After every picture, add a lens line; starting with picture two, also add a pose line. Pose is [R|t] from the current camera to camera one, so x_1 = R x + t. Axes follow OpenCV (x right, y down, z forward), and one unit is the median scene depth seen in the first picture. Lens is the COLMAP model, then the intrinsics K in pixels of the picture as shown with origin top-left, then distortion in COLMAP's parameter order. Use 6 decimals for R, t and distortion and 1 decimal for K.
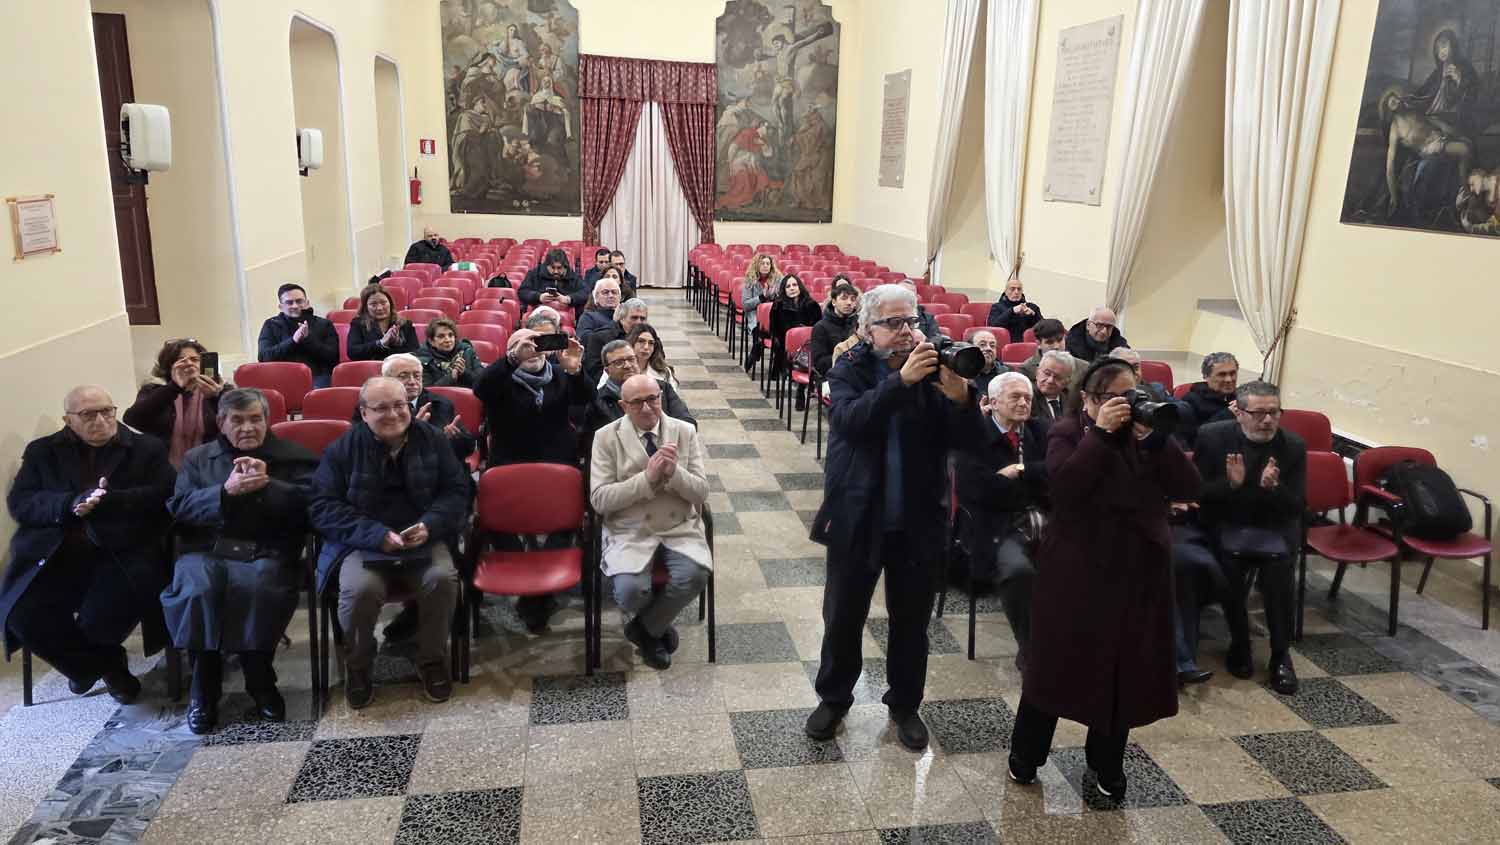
lens RADIAL K [[978.8, 0, 749.8], [0, 978.8, 423.2], [0, 0, 1]] dist [0.007834, -0.015721]
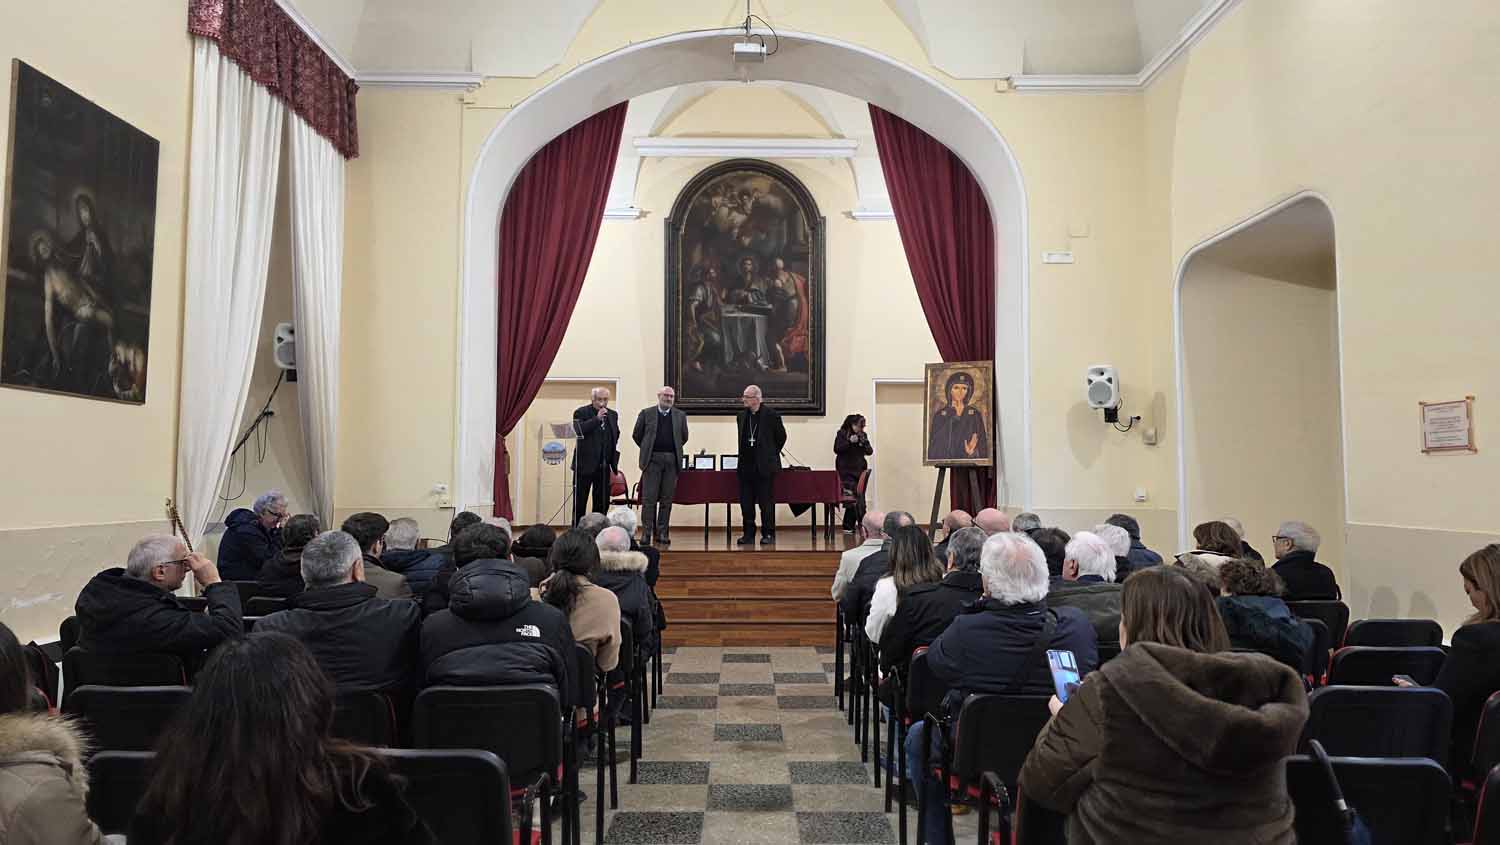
lens RADIAL K [[978.8, 0, 751.4], [0, 978.8, 420.2], [0, 0, 1]] dist [0.007834, -0.015721]
pose [[-0.985981, -0.025724, 0.164862, -0.111236], [0.007775, 0.979888, 0.199394, -0.366631], [-0.166676, 0.197881, -0.965951, 1.855923]]
